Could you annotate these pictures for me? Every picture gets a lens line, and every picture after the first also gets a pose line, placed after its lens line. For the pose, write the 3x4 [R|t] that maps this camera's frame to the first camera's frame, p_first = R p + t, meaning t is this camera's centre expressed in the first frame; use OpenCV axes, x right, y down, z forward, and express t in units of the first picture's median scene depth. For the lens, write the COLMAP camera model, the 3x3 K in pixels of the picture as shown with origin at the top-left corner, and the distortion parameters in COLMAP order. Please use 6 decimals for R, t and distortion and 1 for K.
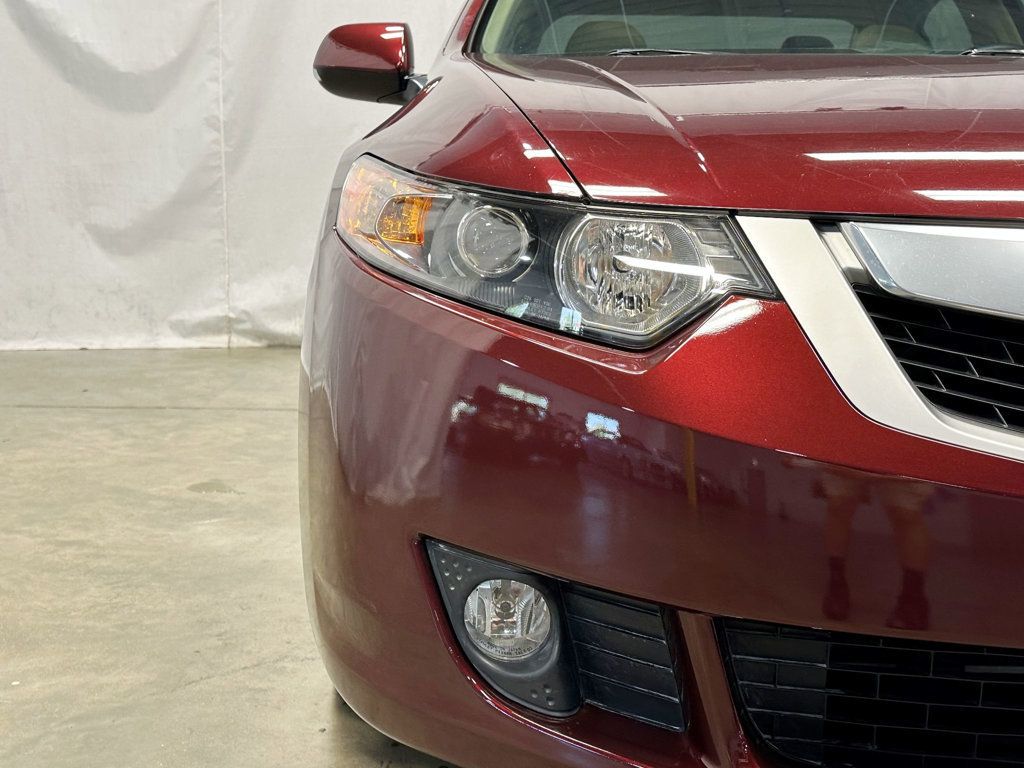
lens RADIAL K [[1313.5, 0, 512.0], [0, 1313.5, 384.0], [0, 0, 1]] dist [0.228445, -0.531597]
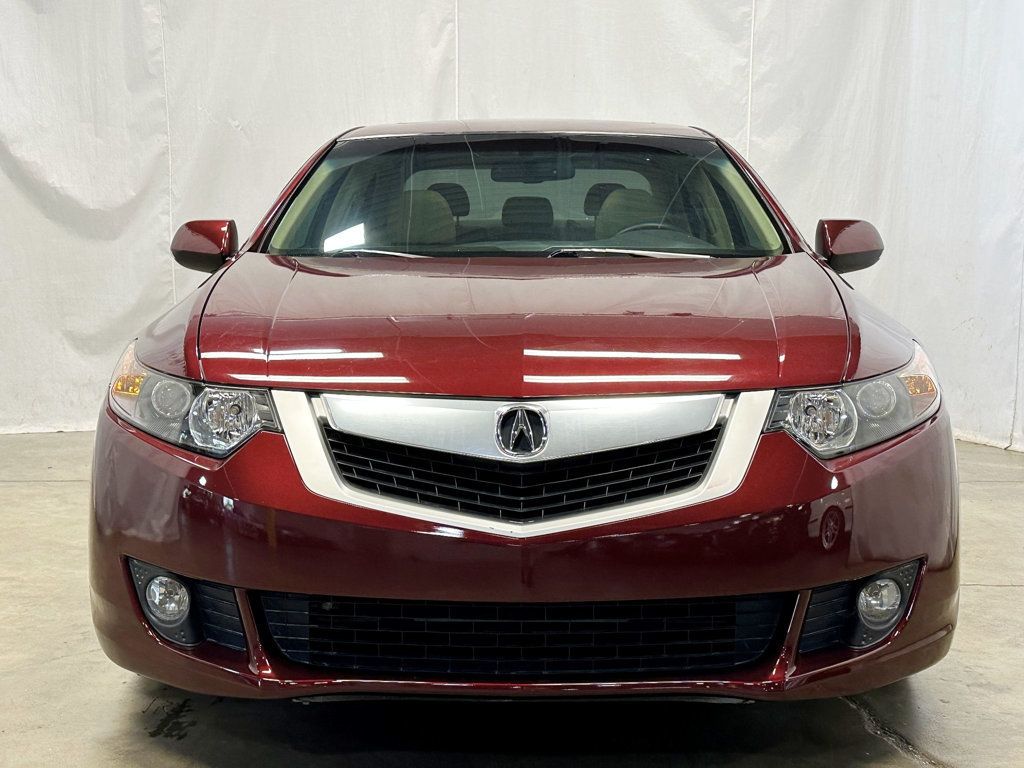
lens RADIAL K [[1313.5, 0, 512.0], [0, 1313.5, 384.0], [0, 0, 1]] dist [0.228445, -0.531597]
pose [[0.999454, -0.017495, -0.028013, 0.201626], [0.016252, 0.998900, -0.043982, -0.014470], [0.028751, 0.043502, 0.998640, -0.340583]]
